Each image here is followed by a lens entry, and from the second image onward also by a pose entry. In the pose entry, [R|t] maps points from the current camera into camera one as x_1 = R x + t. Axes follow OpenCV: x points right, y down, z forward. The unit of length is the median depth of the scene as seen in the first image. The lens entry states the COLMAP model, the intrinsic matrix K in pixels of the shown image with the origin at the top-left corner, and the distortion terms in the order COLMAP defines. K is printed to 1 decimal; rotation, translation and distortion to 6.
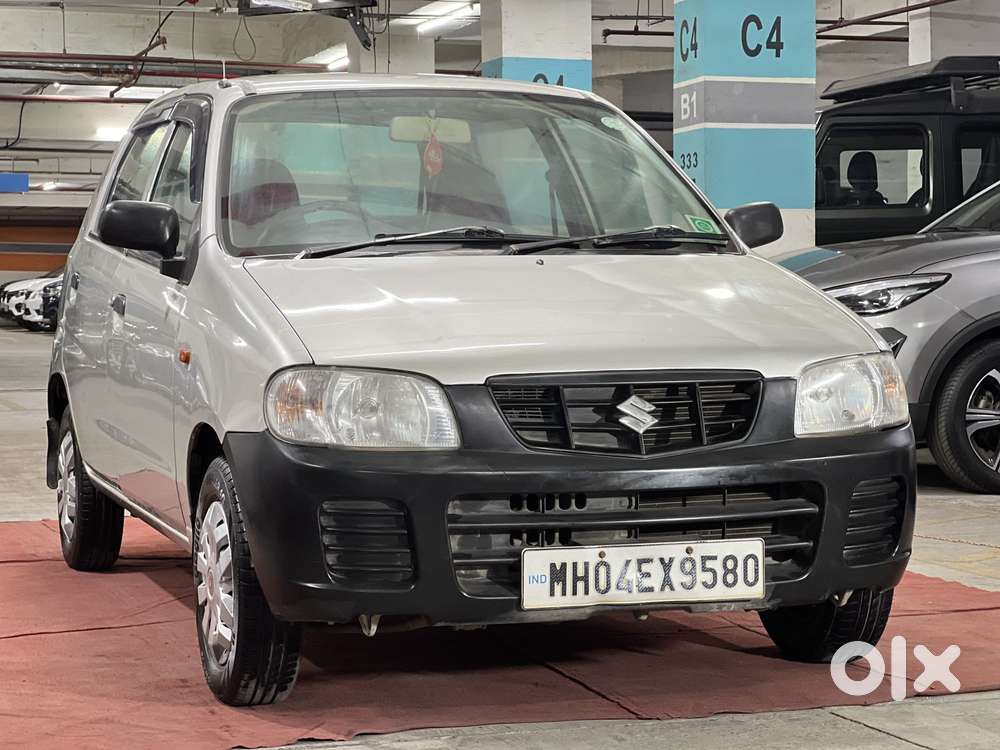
lens RADIAL K [[2236.2, 0, 500.0], [0, 2236.2, 375.0], [0, 0, 1]] dist [-0.010146, 0.104237]
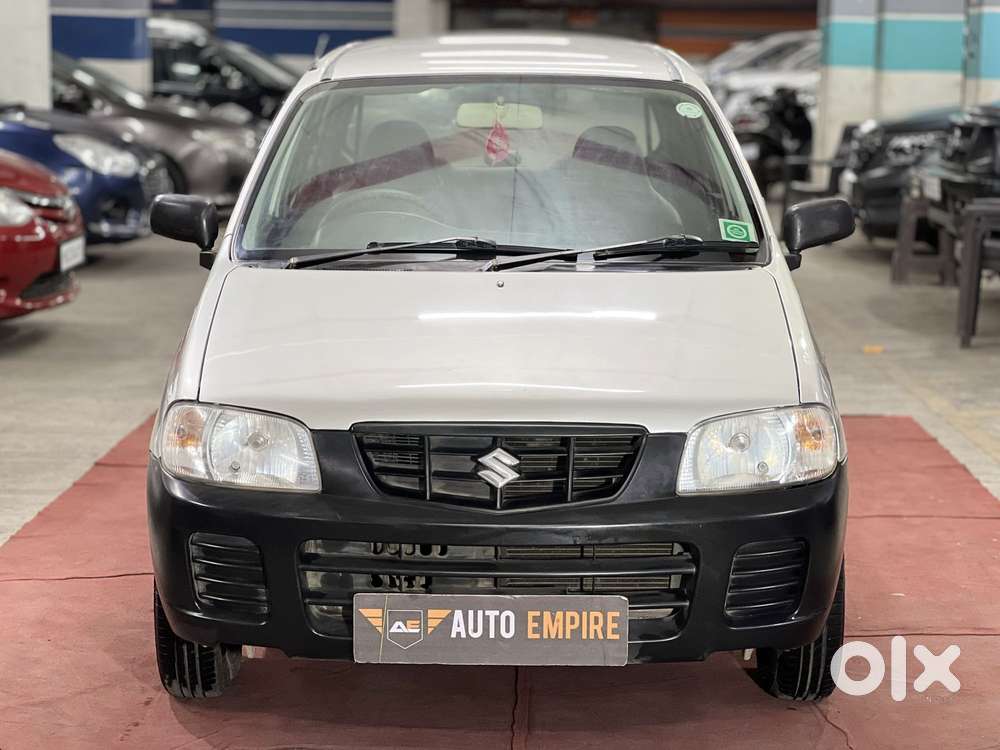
lens RADIAL K [[2193.8, 0, 494.1], [0, 2193.8, 372.5], [0, 0, 1]] dist [0.060707, 0.619062]
pose [[0.949059, 0.061132, -0.309113, 0.360709], [-0.028826, 0.993730, 0.108025, -0.131156], [0.313778, -0.093612, 0.944870, 0.069873]]
